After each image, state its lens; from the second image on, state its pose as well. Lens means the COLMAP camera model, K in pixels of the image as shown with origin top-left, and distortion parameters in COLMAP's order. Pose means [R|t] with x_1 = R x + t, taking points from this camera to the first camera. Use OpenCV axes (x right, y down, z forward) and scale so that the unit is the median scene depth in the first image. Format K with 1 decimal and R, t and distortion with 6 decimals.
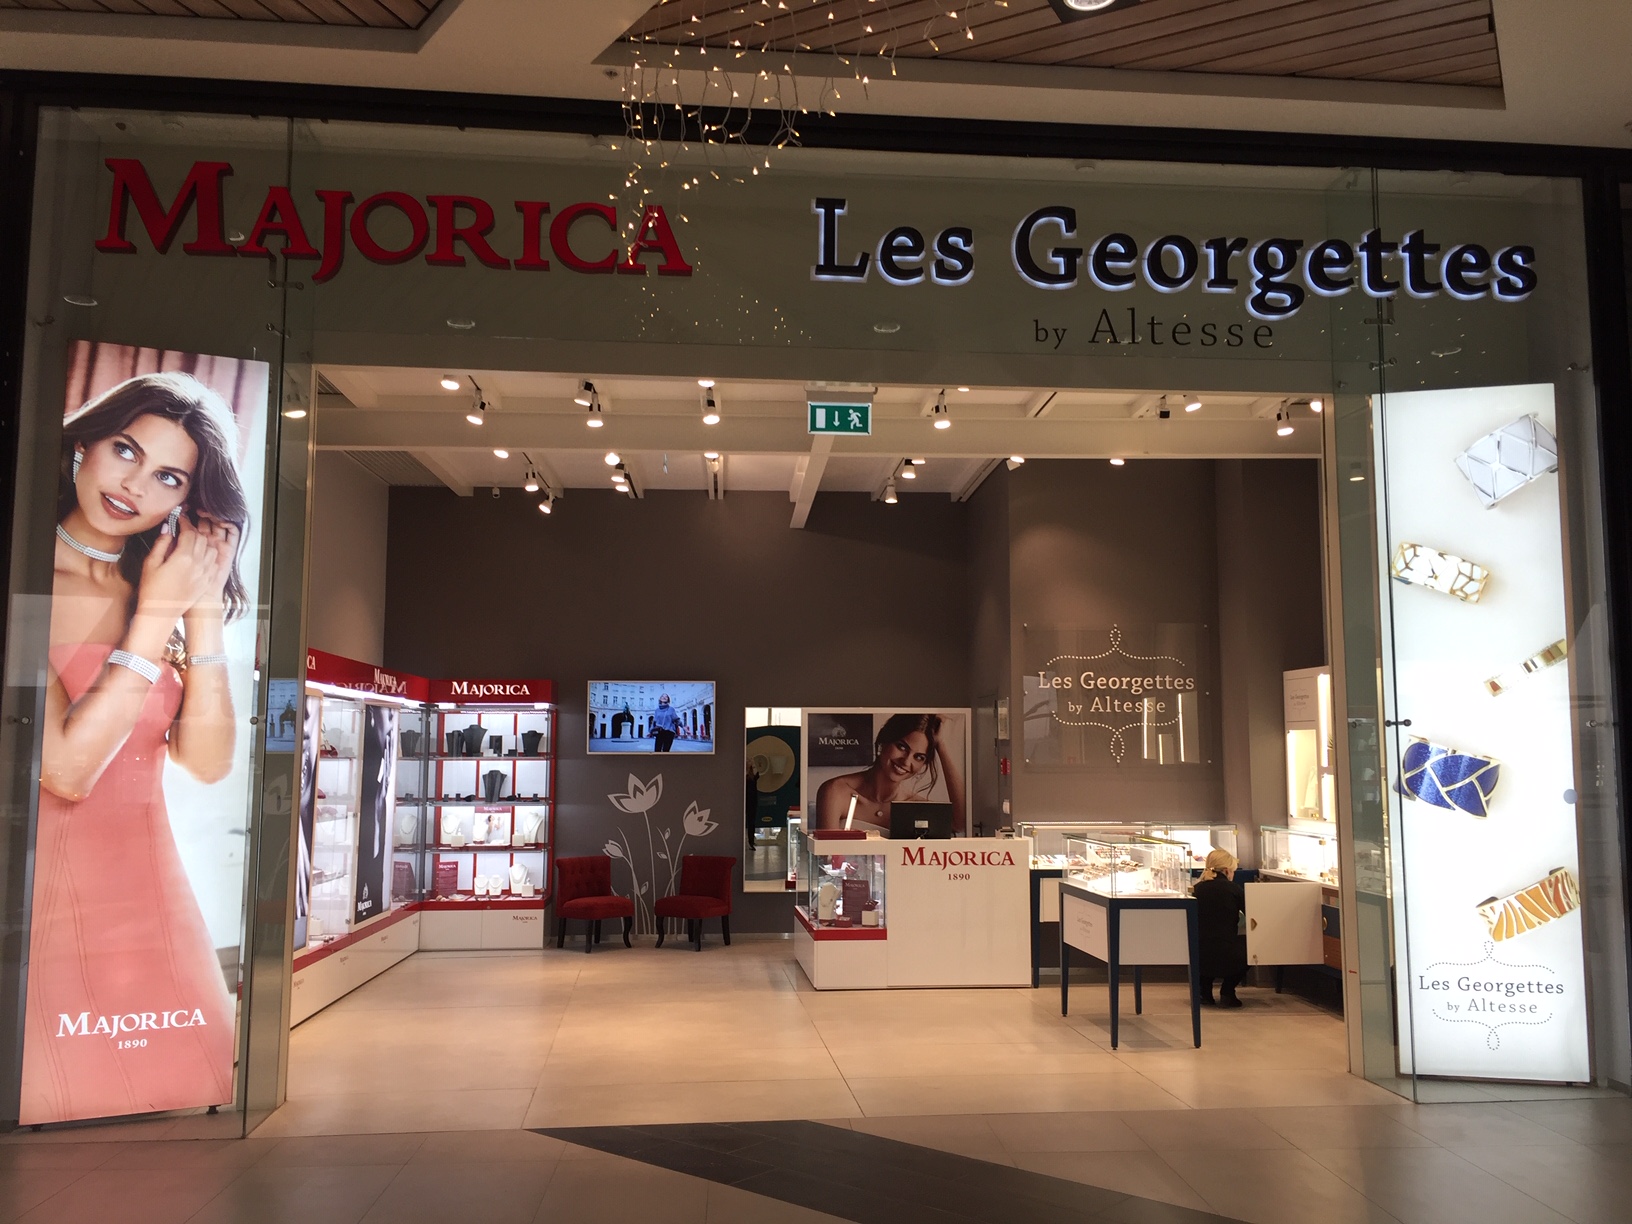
lens RADIAL K [[1402.5, 0, 816.0], [0, 1402.5, 612.0], [0, 0, 1]] dist [0.087013, -0.121005]
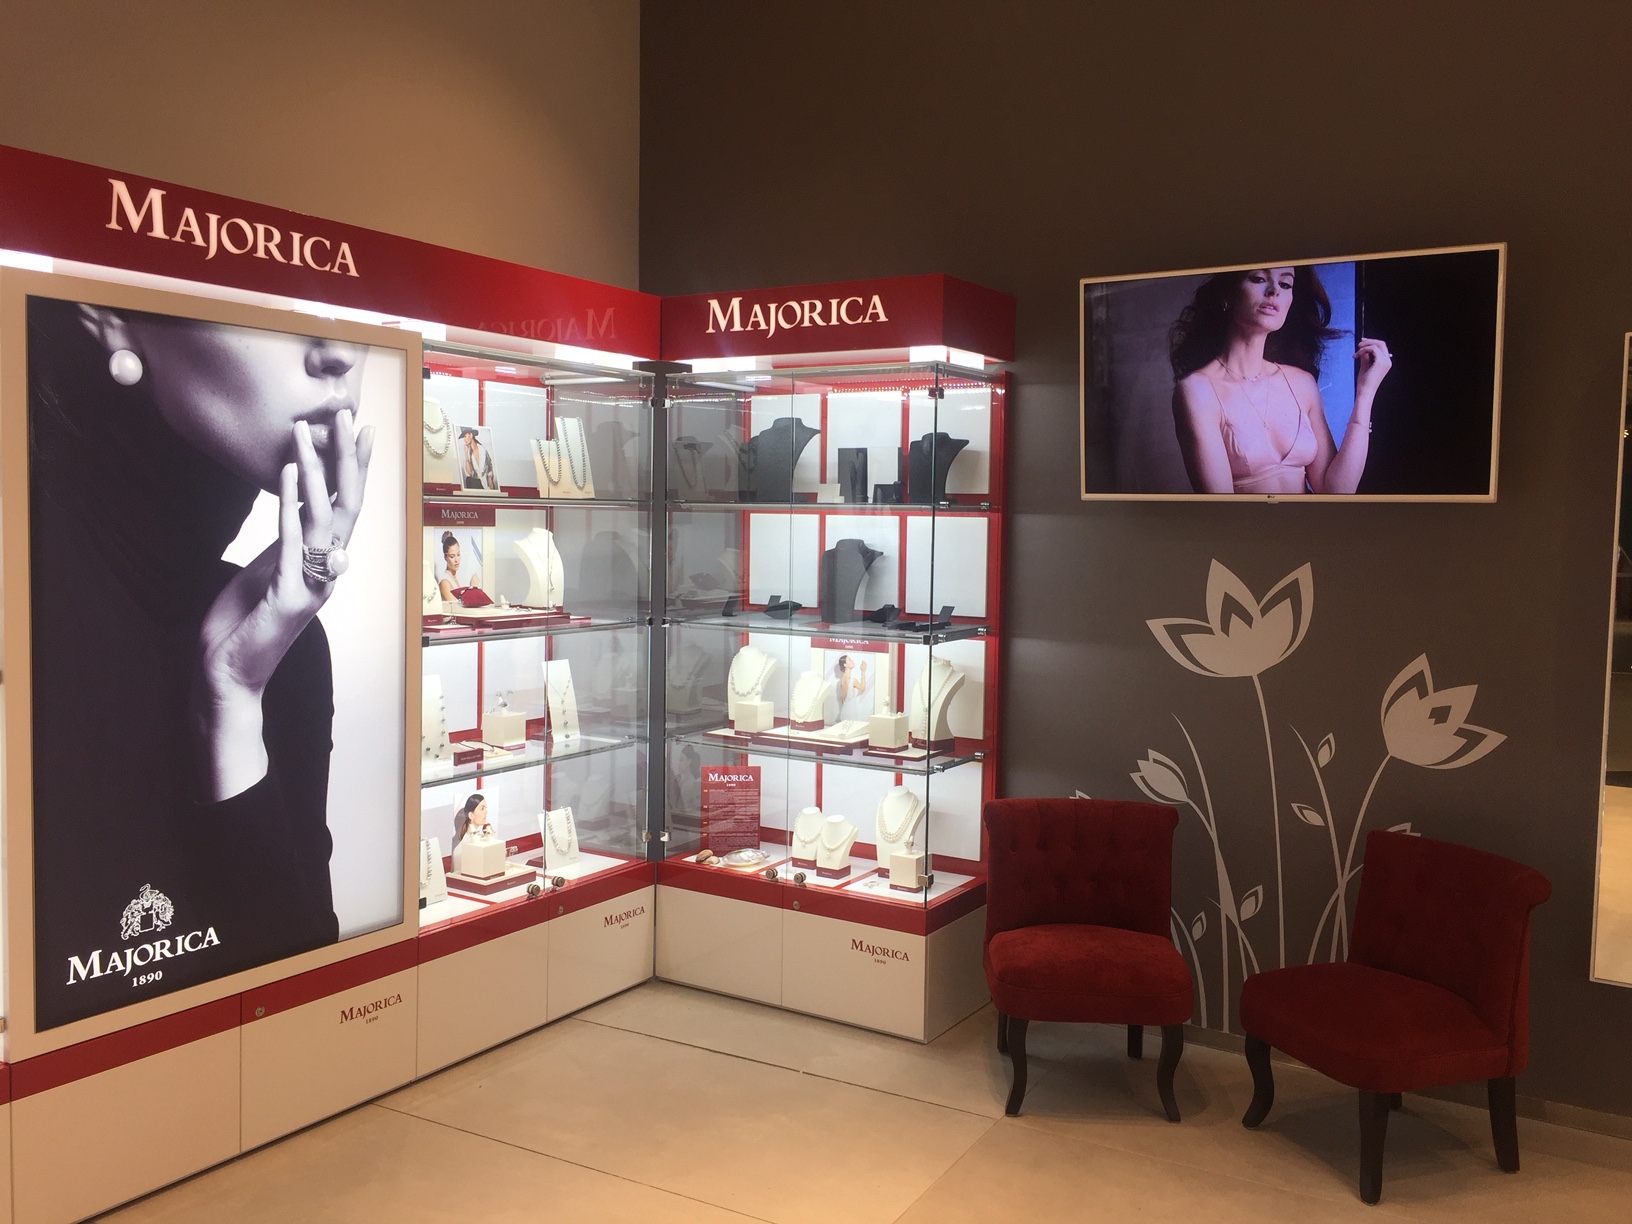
lens RADIAL K [[1402.5, 0, 816.0], [0, 1402.5, 612.0], [0, 0, 1]] dist [0.087013, -0.121005]
pose [[0.812405, 0.051551, -0.580810, -0.018574], [0.043292, 0.988002, 0.148246, 0.092929], [0.581484, -0.145581, 0.800426, 0.854285]]
